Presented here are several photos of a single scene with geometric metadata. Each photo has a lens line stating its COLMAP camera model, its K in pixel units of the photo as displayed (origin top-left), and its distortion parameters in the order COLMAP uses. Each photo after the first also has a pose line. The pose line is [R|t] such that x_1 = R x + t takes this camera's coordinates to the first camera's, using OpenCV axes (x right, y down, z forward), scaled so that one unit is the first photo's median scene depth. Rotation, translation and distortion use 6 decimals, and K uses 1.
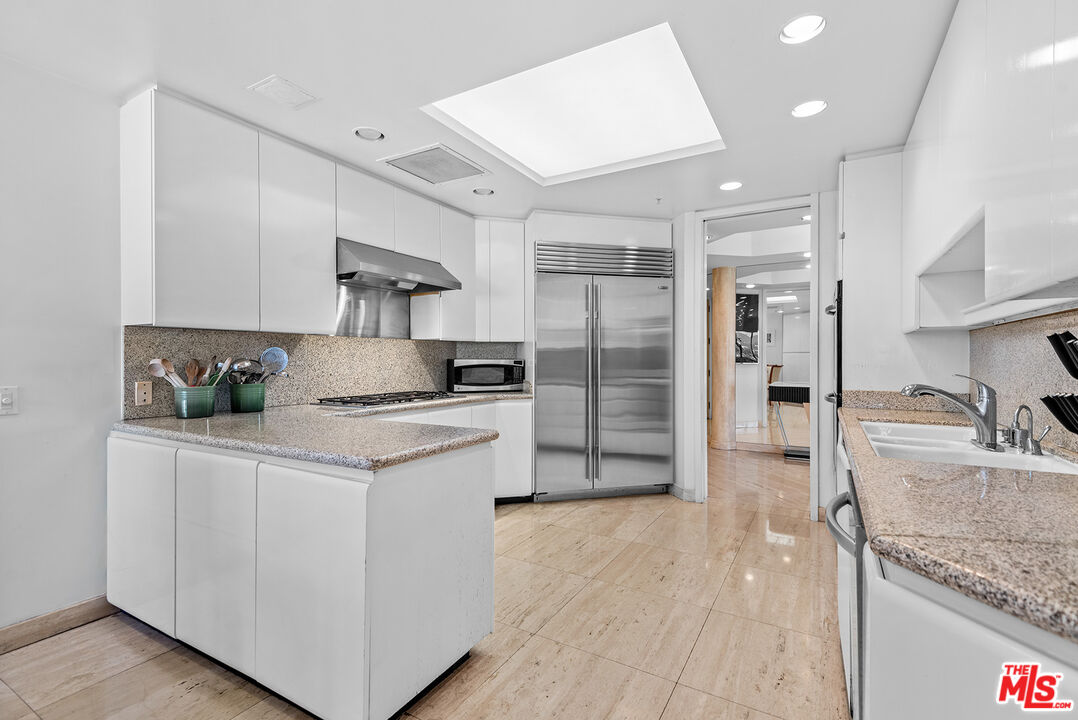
lens RADIAL K [[491.8, 0, 536.6], [0, 491.8, 361.9], [0, 0, 1]] dist [-0.001008, -0.000244]
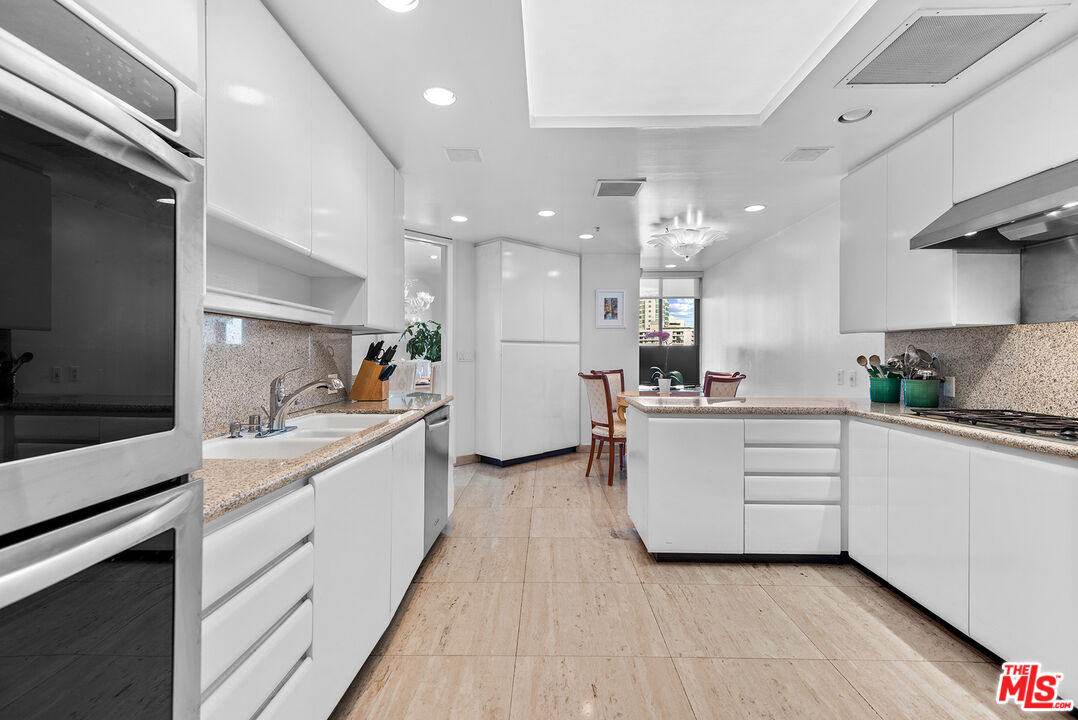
lens RADIAL K [[491.8, 0, 536.7], [0, 491.8, 353.1], [0, 0, 1]] dist [-0.001008, -0.000244]
pose [[-0.872506, -0.001360, -0.488601, 0.756067], [-0.007664, 0.999911, 0.010902, -0.019806], [0.488543, 0.013256, -0.872439, 1.793492]]
